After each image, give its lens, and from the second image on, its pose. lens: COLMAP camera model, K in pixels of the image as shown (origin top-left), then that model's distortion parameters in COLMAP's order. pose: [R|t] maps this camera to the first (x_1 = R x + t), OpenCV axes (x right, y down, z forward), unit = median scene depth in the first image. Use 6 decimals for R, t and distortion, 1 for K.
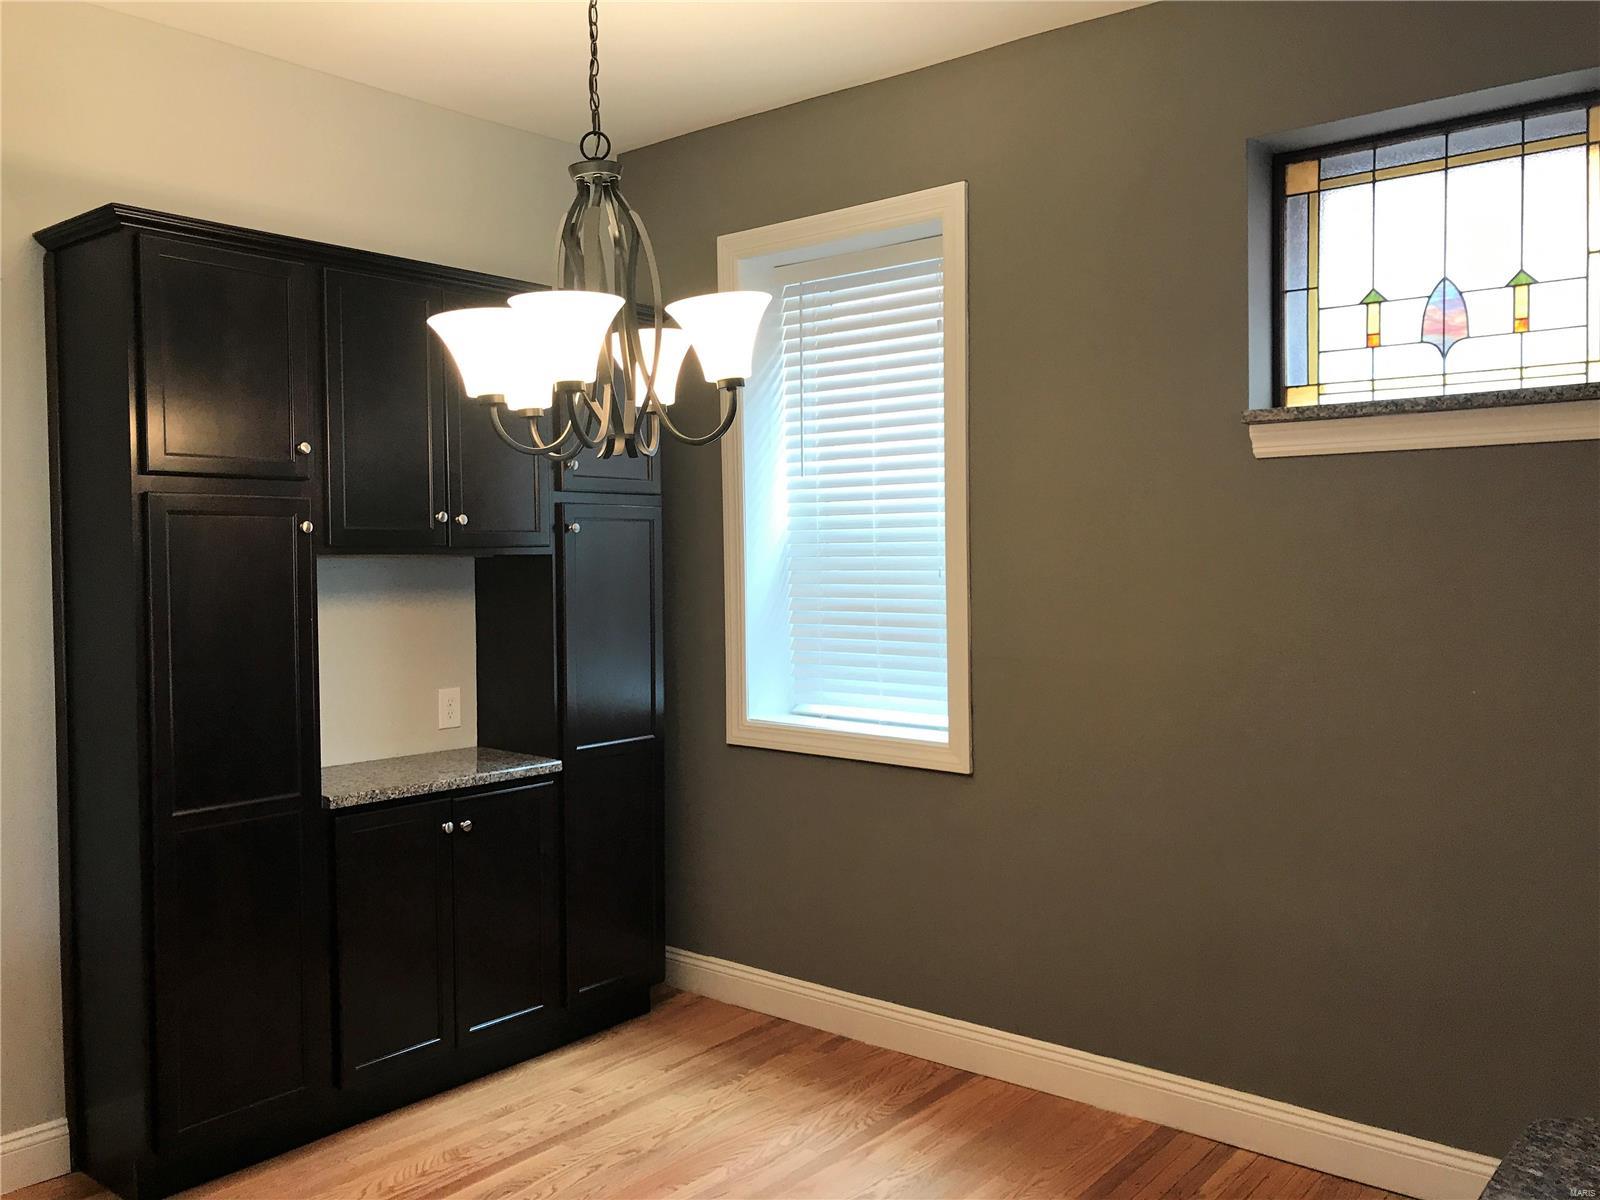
lens RADIAL K [[1317.7, 0, 813.5], [0, 1317.7, 587.2], [0, 0, 1]] dist [0.060338, -0.097909]
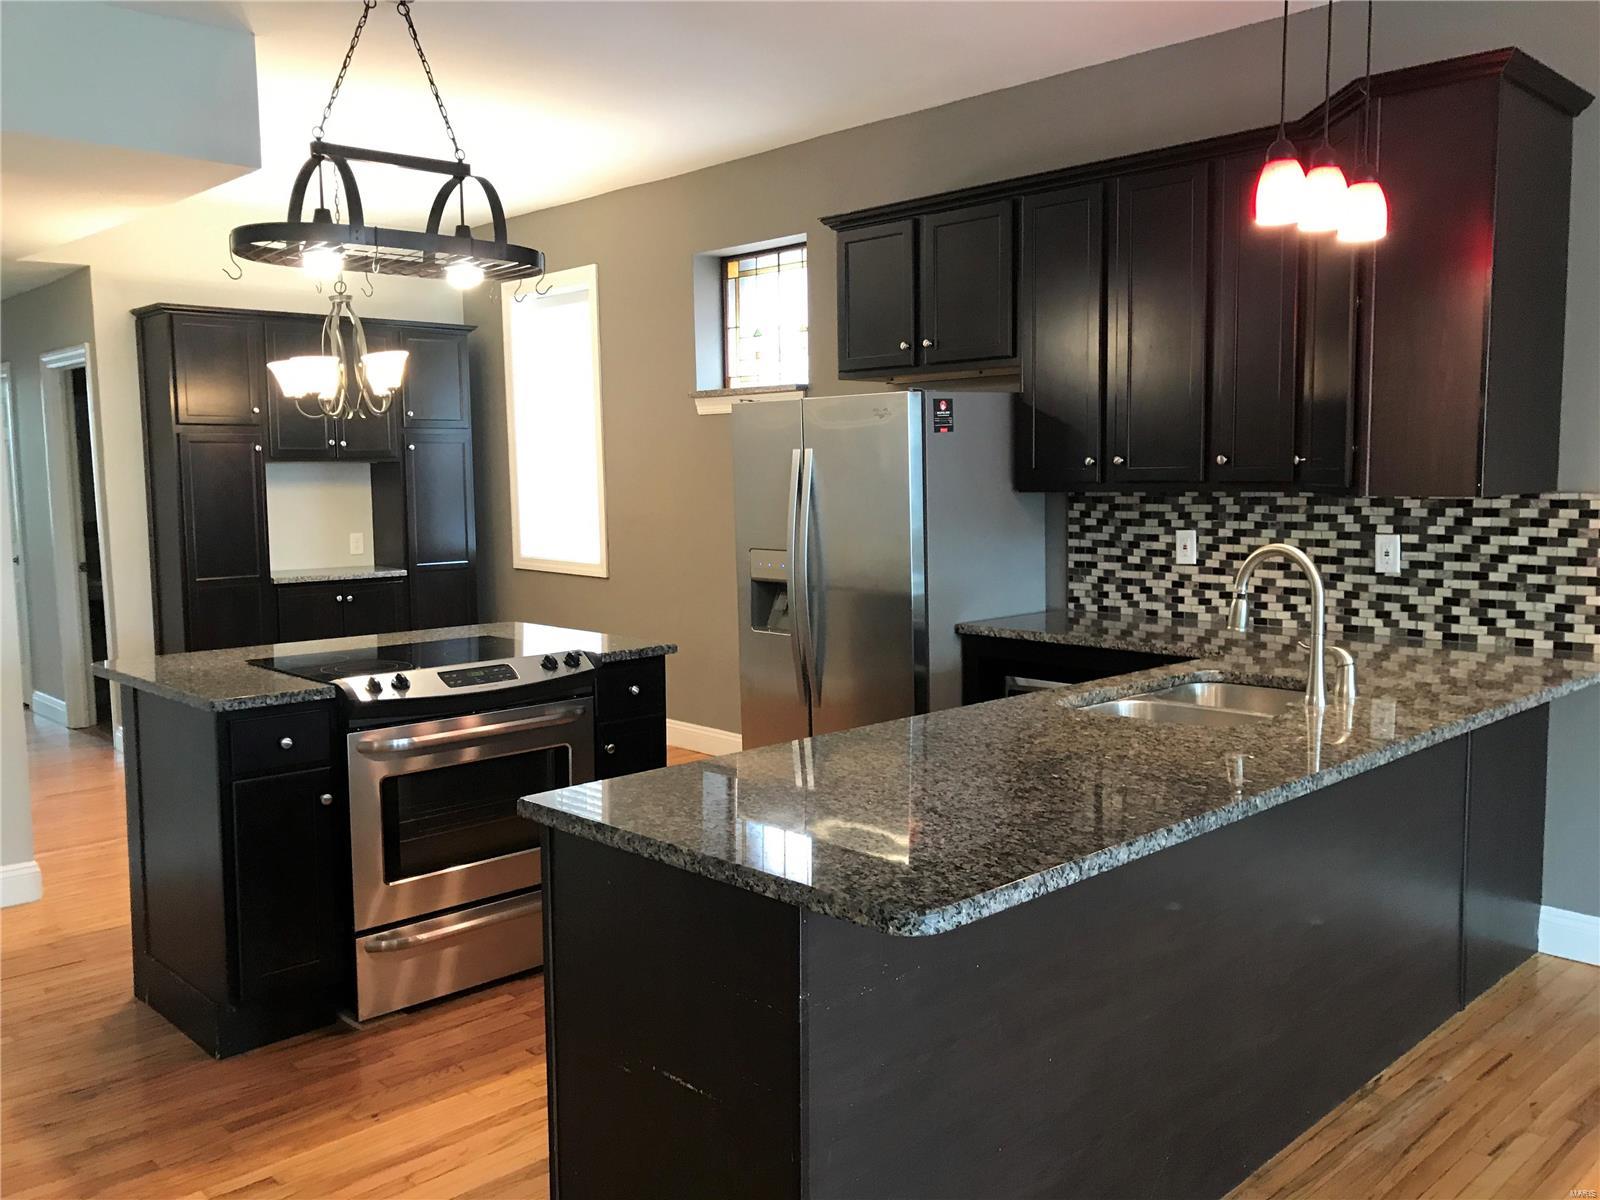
lens RADIAL K [[1317.7, 0, 815.2], [0, 1317.7, 585.4], [0, 0, 1]] dist [0.060338, -0.097909]
pose [[0.992172, 0.010922, -0.124404, 0.734530], [-0.002584, 0.997750, 0.066995, 0.027221], [0.124856, -0.066149, 0.989967, -0.953996]]
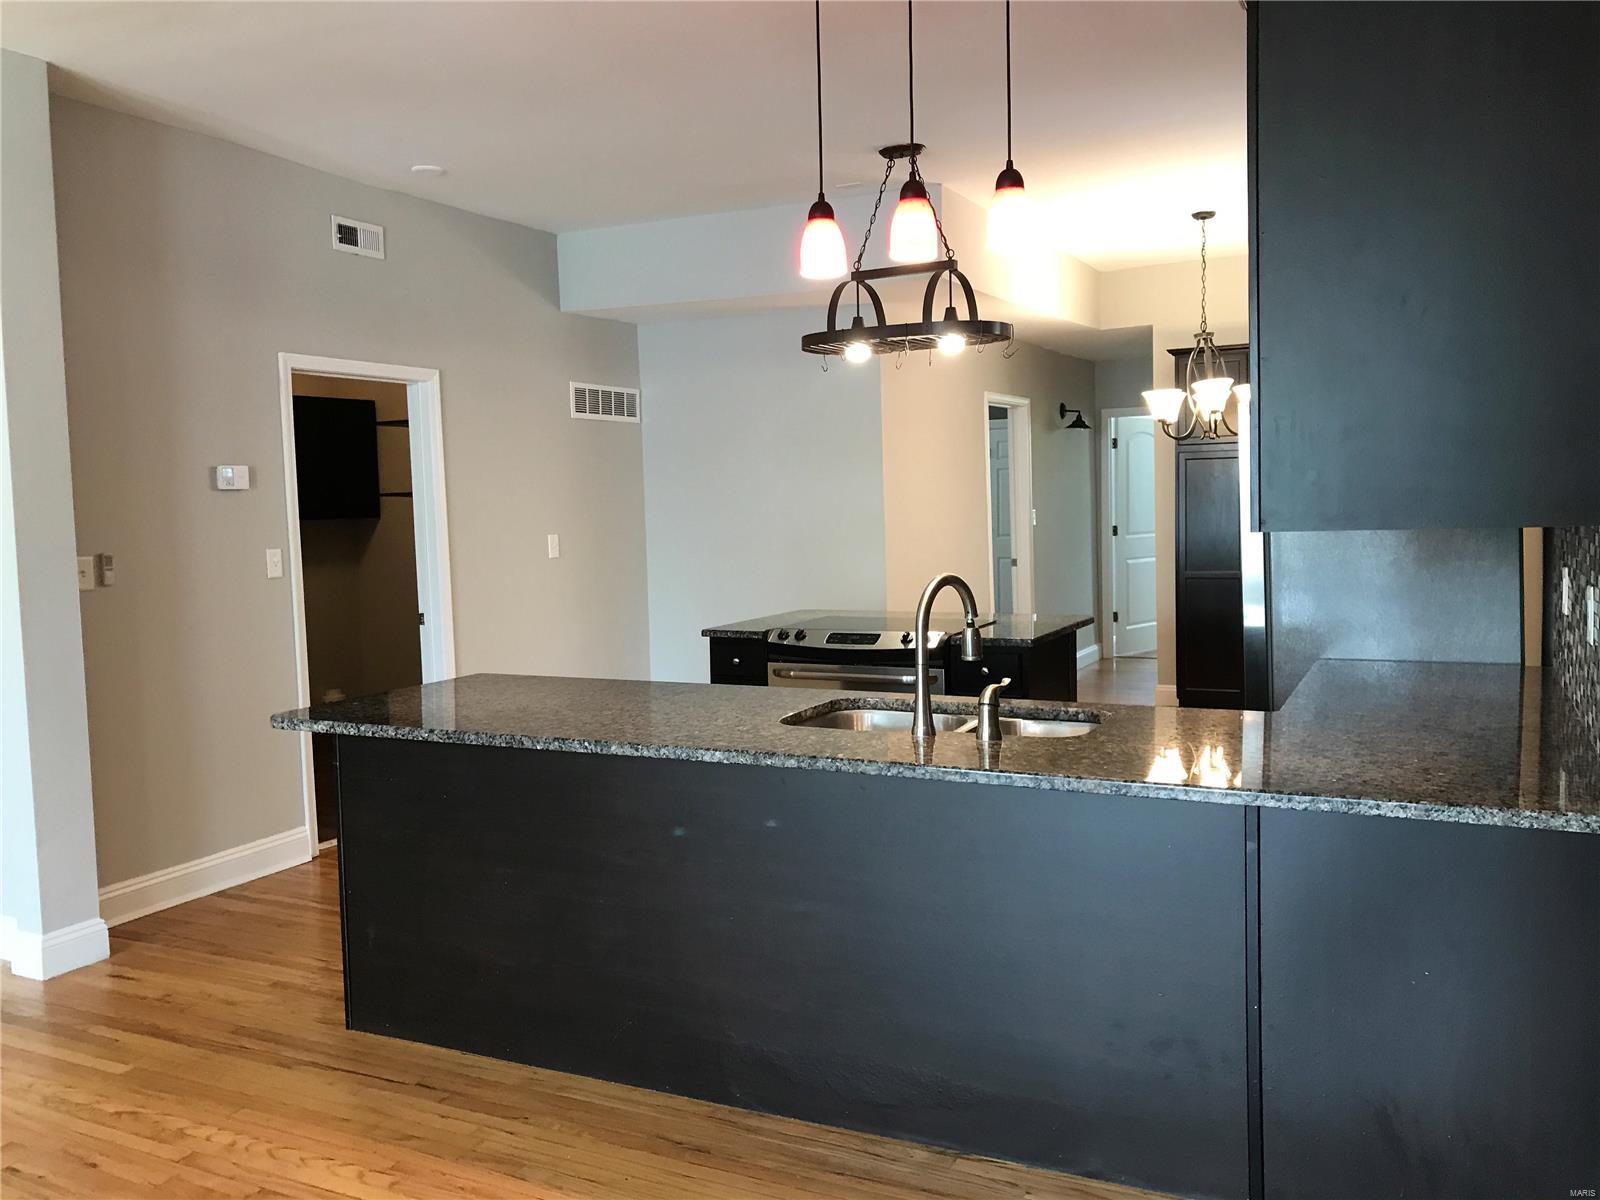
lens RADIAL K [[1317.7, 0, 811.0], [0, 1317.7, 598.7], [0, 0, 1]] dist [0.060338, -0.097909]
pose [[0.203703, 0.077079, -0.975994, 1.801792], [0.006756, 0.996762, 0.080129, 0.004980], [0.979009, -0.022917, 0.202522, -0.280999]]
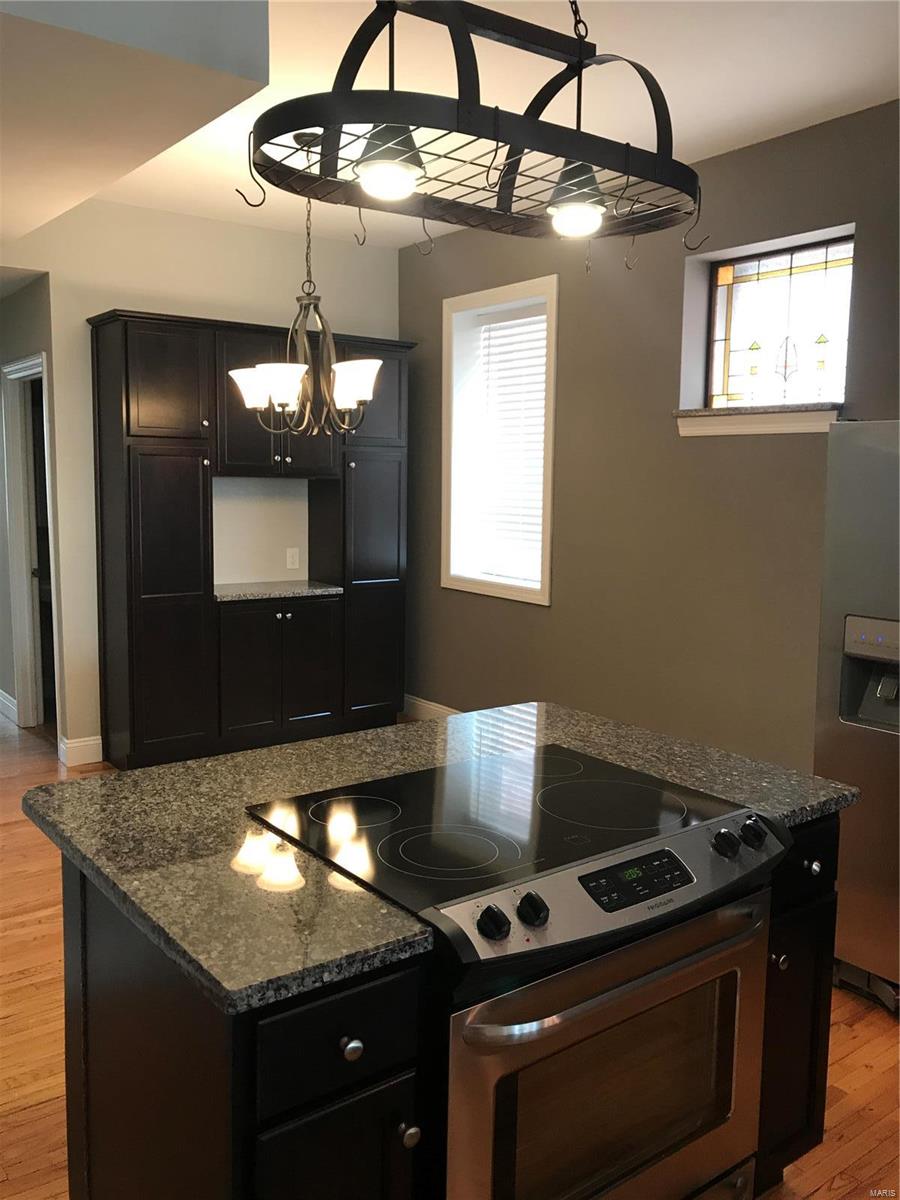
lens RADIAL K [[988.3, 0, 457.0], [0, 988.3, 586.1], [0, 0, 1]] dist [0.060338, -0.097909]
pose [[0.971178, 0.052343, -0.232538, 0.348342], [-0.032151, 0.995442, 0.089791, -0.005638], [0.236178, -0.079727, 0.968434, -0.394074]]
